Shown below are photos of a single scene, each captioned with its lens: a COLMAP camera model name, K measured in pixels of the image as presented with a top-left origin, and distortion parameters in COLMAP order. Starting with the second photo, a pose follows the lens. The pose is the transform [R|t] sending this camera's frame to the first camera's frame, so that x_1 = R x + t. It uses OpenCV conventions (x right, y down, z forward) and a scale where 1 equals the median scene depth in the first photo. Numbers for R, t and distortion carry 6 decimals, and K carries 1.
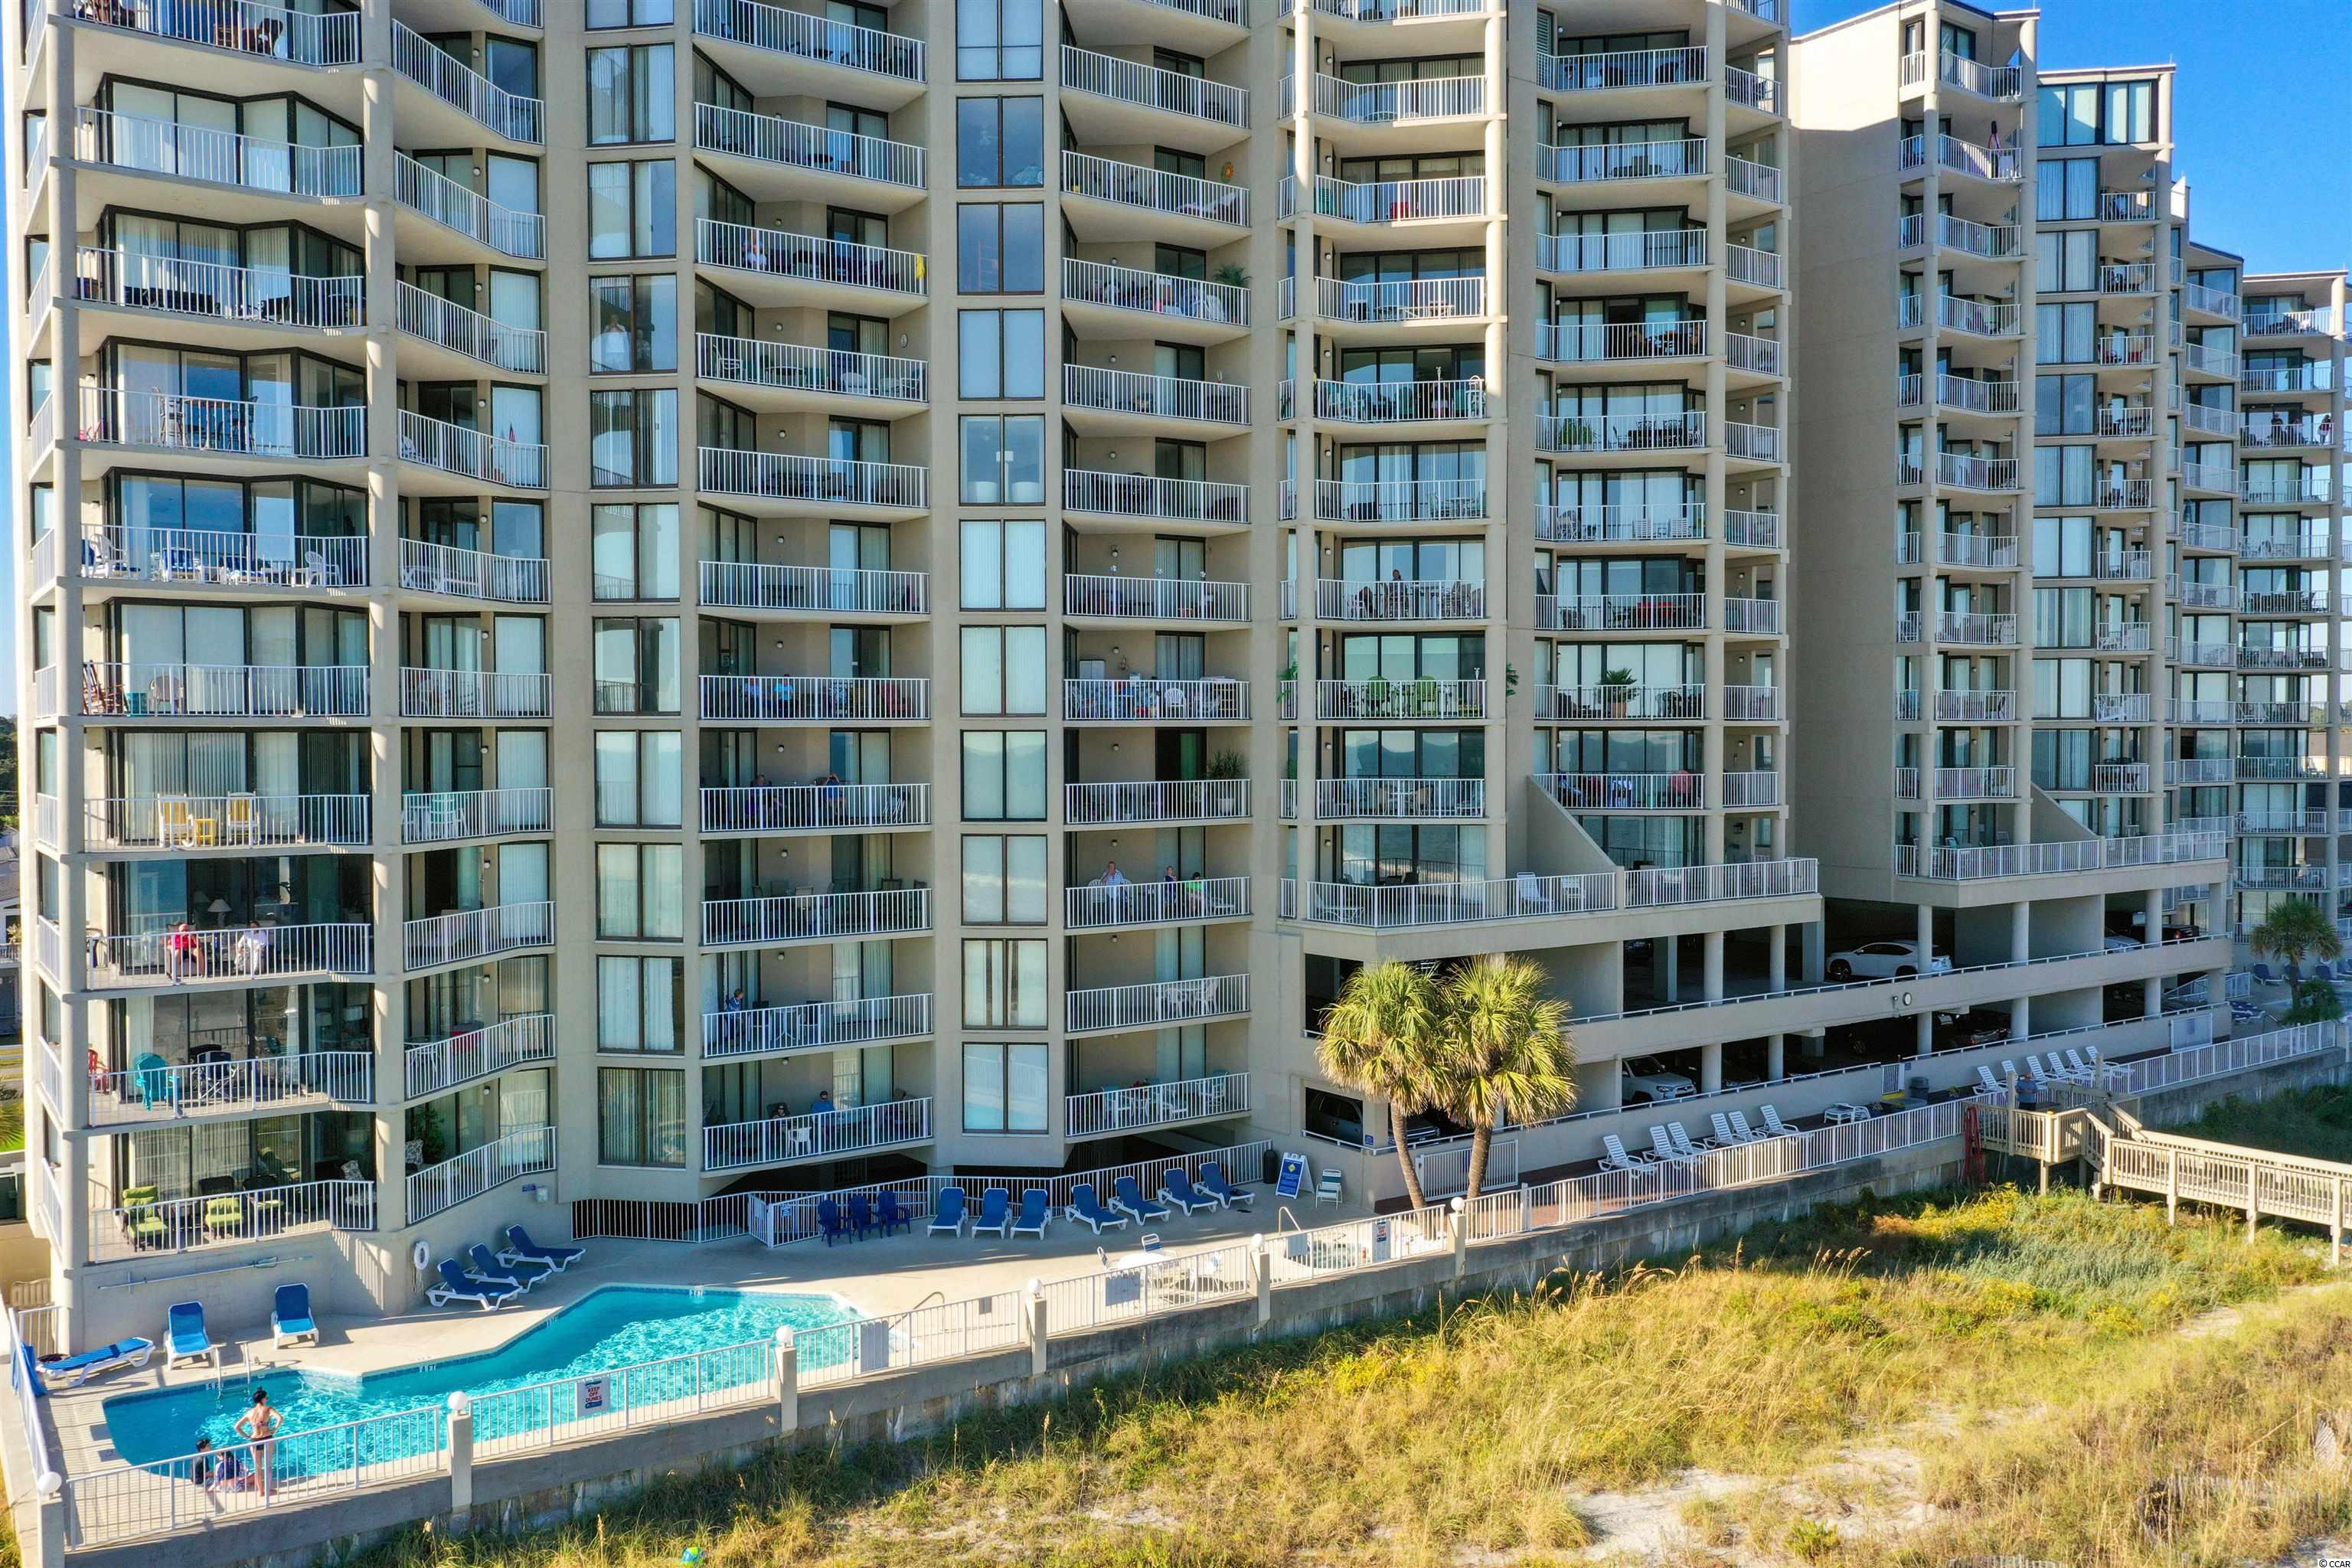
lens RADIAL K [[1901.8, 0, 1169.3], [0, 1901.8, 791.2], [0, 0, 1]] dist [0.003218, 0.011169]
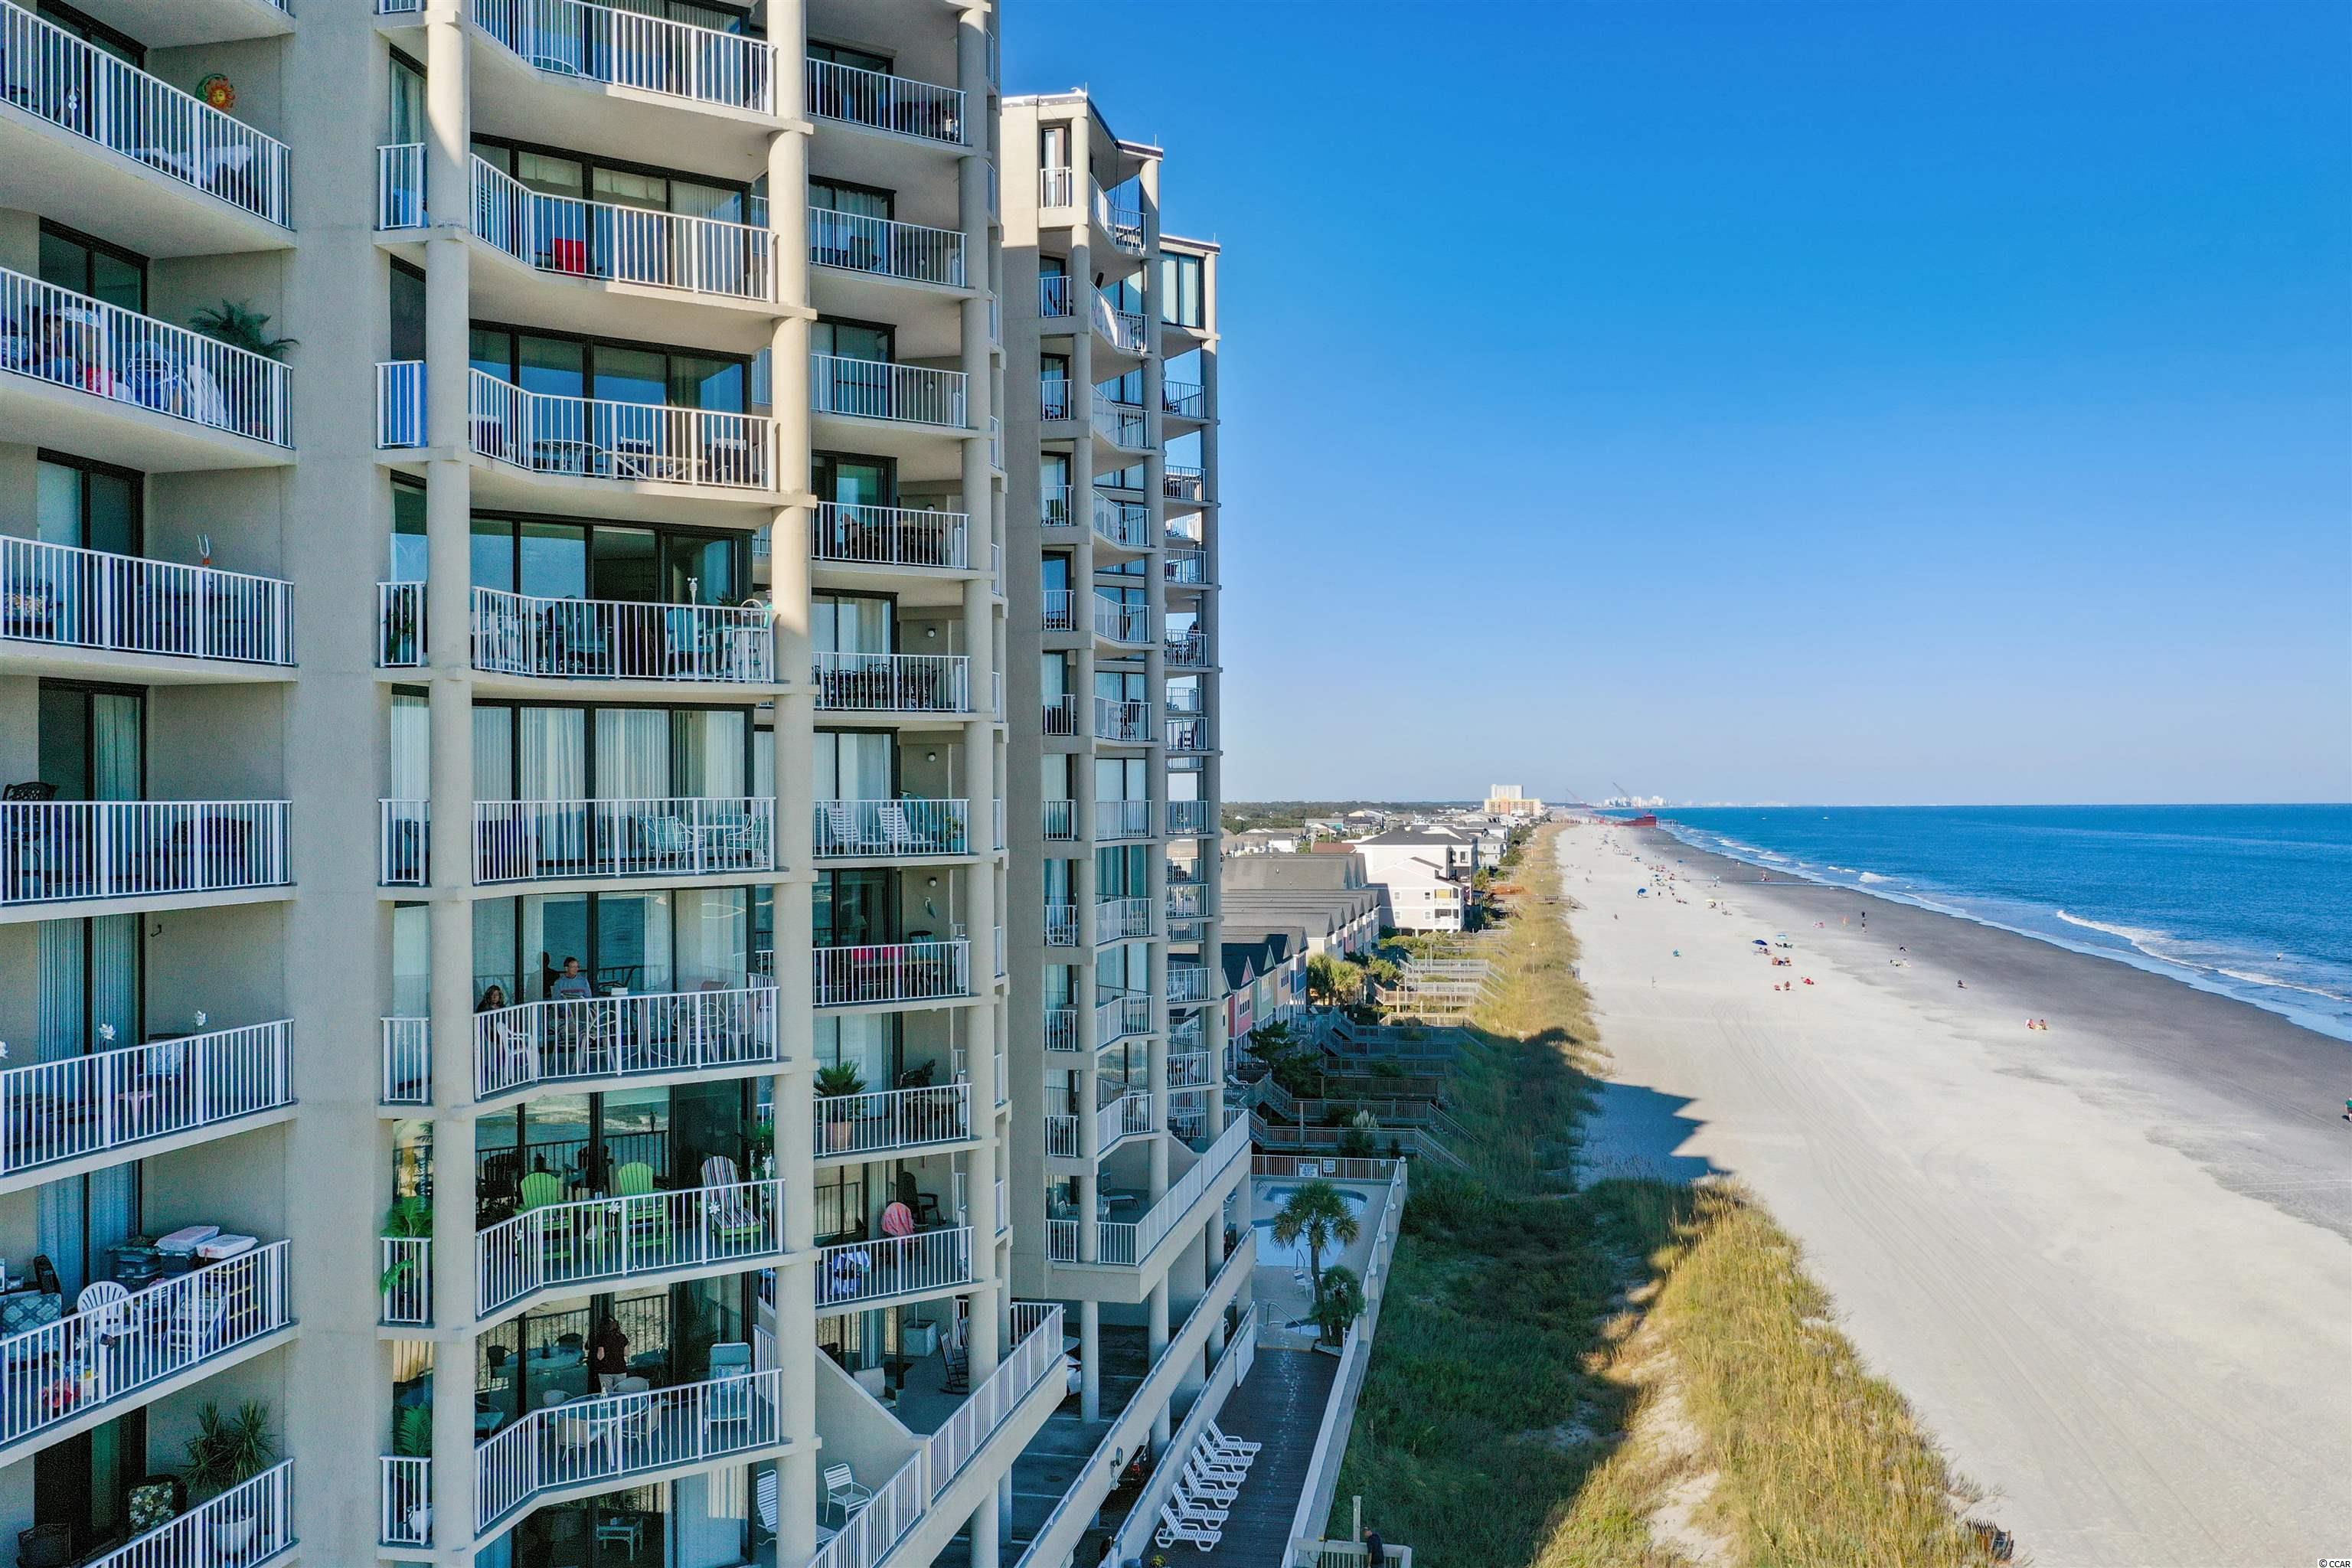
lens RADIAL K [[1901.8, 0, 1169.3], [0, 1901.8, 791.2], [0, 0, 1]] dist [0.003218, 0.011169]
pose [[0.726787, 0.007203, 0.686825, -0.115076], [0.013861, 0.999588, -0.025150, -0.148038], [-0.686723, 0.027799, 0.726387, 0.527440]]
